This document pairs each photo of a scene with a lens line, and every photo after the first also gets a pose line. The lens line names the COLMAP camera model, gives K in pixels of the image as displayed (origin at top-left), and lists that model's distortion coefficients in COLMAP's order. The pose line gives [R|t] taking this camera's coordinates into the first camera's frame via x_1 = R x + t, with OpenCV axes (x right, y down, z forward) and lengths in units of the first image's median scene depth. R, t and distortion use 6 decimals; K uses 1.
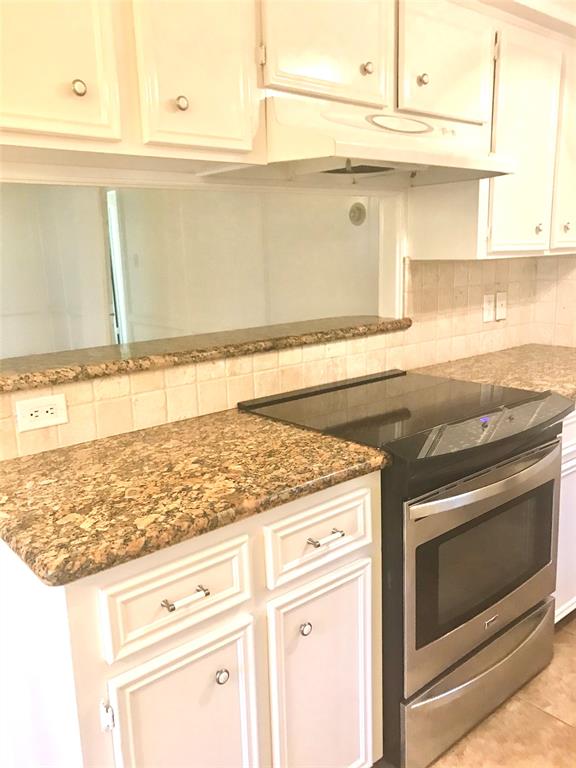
lens RADIAL K [[631.3, 0, 287.7], [0, 631.3, 381.7], [0, 0, 1]] dist [0.000499, 0.001894]
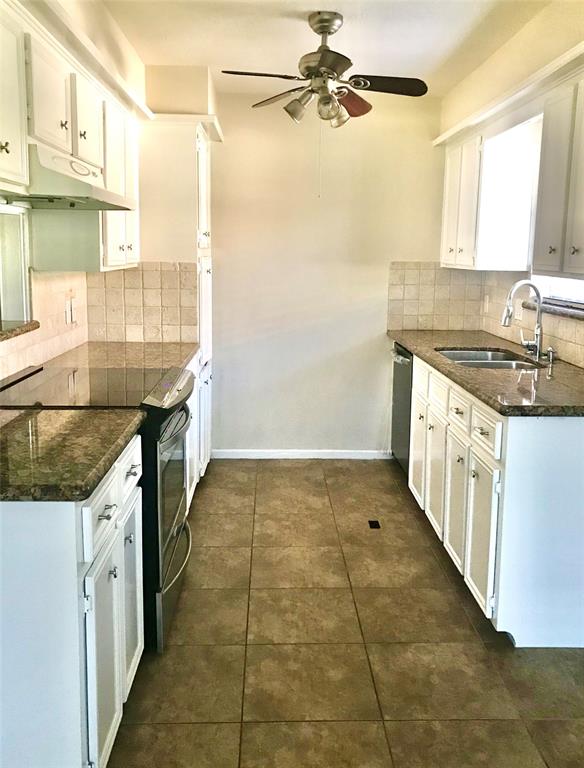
lens RADIAL K [[761.0, 0, 292.9], [0, 761.0, 383.2], [0, 0, 1]] dist [0.001964, 0.000000]
pose [[0.615442, -0.089761, 0.783054, -1.244471], [0.112415, 0.993334, 0.025513, 0.058903], [-0.780124, 0.072325, 0.621430, -0.424667]]
